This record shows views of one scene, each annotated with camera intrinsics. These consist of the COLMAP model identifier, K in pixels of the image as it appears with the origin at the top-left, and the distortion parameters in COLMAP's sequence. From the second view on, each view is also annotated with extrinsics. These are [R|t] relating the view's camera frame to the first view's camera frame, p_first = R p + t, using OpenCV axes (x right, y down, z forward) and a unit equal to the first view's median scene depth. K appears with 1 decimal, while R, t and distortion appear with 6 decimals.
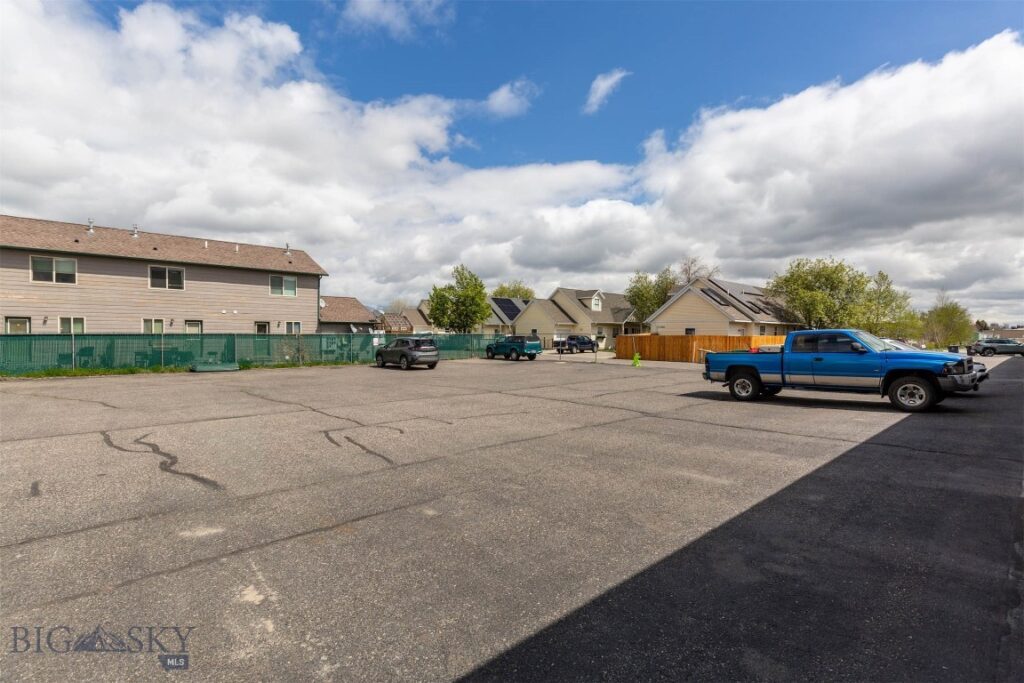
lens RADIAL K [[472.6, 0, 508.2], [0, 472.6, 349.9], [0, 0, 1]] dist [0.001471, -0.000203]
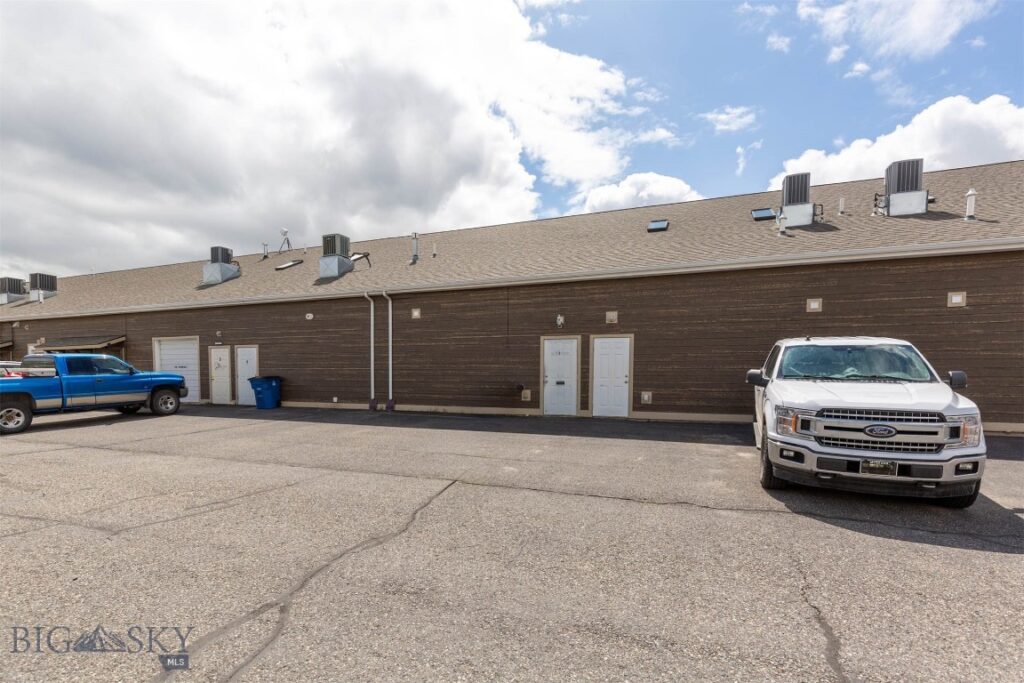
lens RADIAL K [[492.3, 0, 526.4], [0, 492.3, 400.2], [0, 0, 1]] dist [0.000124, -0.000516]
pose [[-0.447655, -0.049437, 0.892839, -0.181459], [0.021090, 0.997609, 0.065812, 0.001365], [-0.893958, 0.048291, -0.445542, 0.124795]]
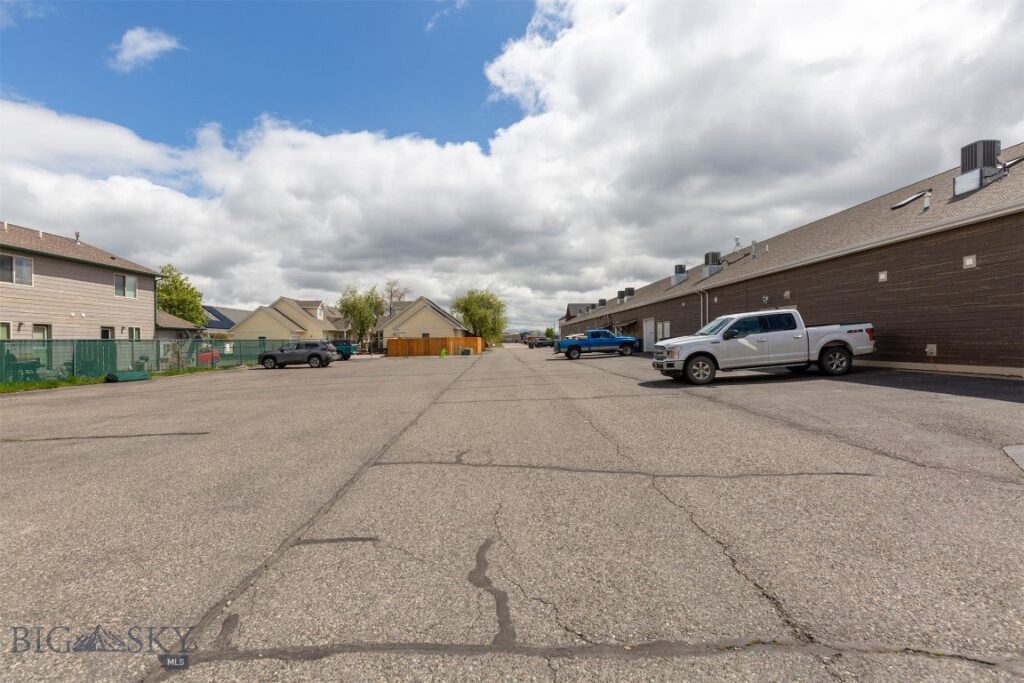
lens RADIAL K [[465.4, 0, 512.0], [0, 465.4, 341.5], [0, 0, 1]] dist [0.005459, 0.000304]
pose [[0.645301, -0.016521, 0.763750, -0.378299], [0.044258, 0.998895, -0.015786, 0.008727], [-0.762646, 0.043989, 0.645319, -0.083205]]
